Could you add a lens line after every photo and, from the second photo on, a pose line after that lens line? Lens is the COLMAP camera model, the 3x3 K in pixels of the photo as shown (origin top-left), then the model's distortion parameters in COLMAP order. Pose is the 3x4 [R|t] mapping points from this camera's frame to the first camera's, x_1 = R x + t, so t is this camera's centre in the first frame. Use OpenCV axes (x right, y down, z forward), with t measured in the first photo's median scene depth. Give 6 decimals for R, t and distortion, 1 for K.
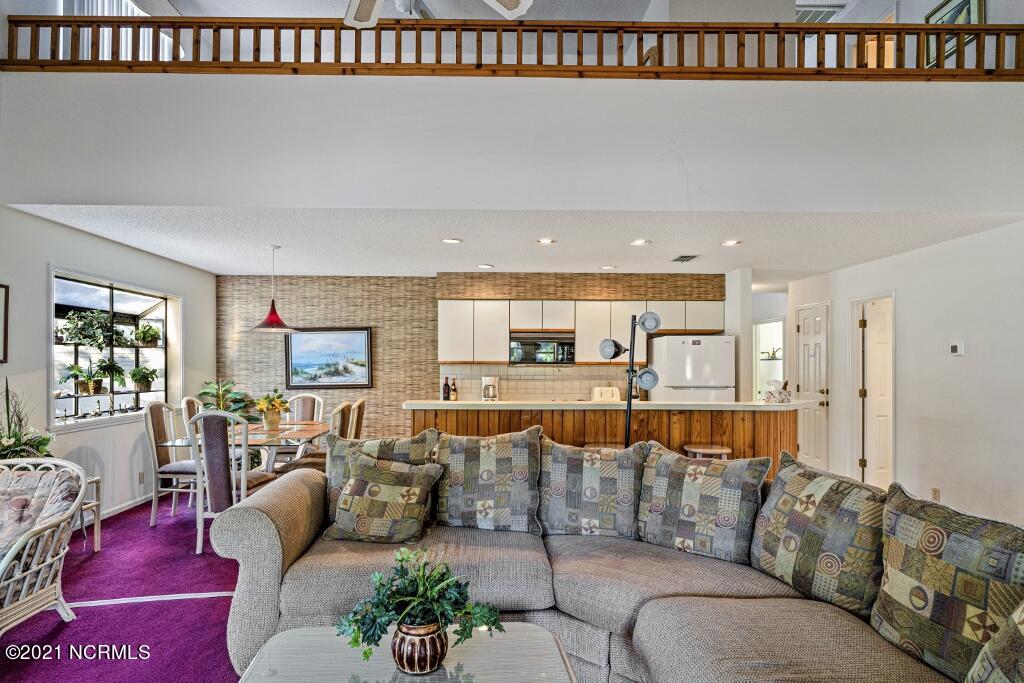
lens RADIAL K [[561.9, 0, 504.2], [0, 561.9, 364.4], [0, 0, 1]] dist [-0.007478, 0.001286]
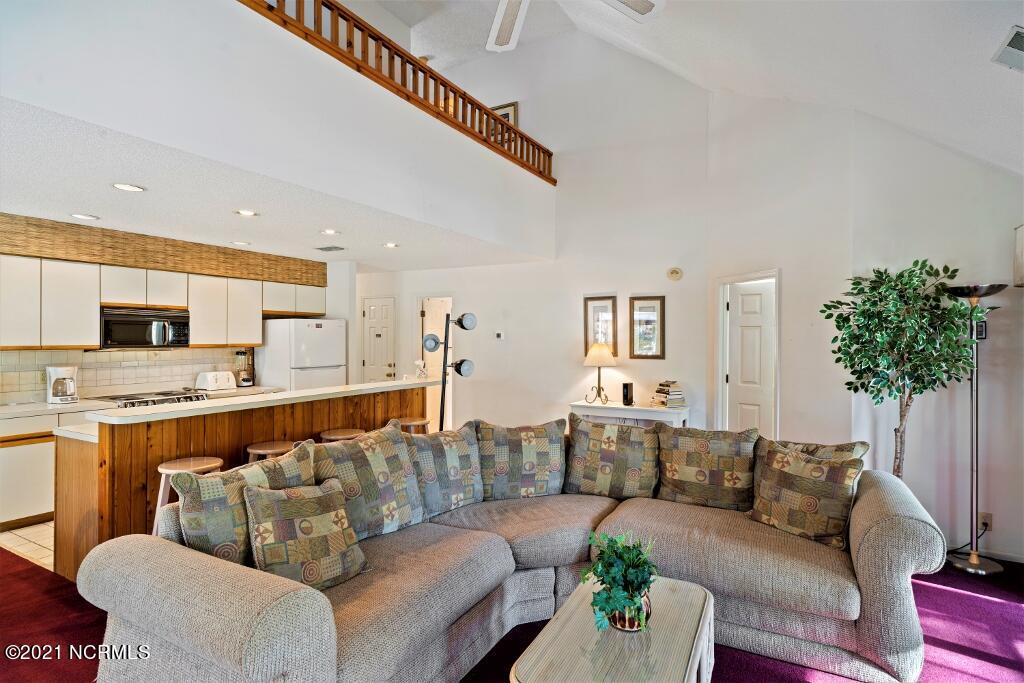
lens RADIAL K [[529.6, 0, 509.4], [0, 529.6, 336.2], [0, 0, 1]] dist [-0.005886, -0.000076]
pose [[0.509954, -0.000289, 0.860202, -0.426100], [-0.004880, 0.999983, 0.003229, -0.029770], [-0.860188, -0.005844, 0.509943, 0.214586]]
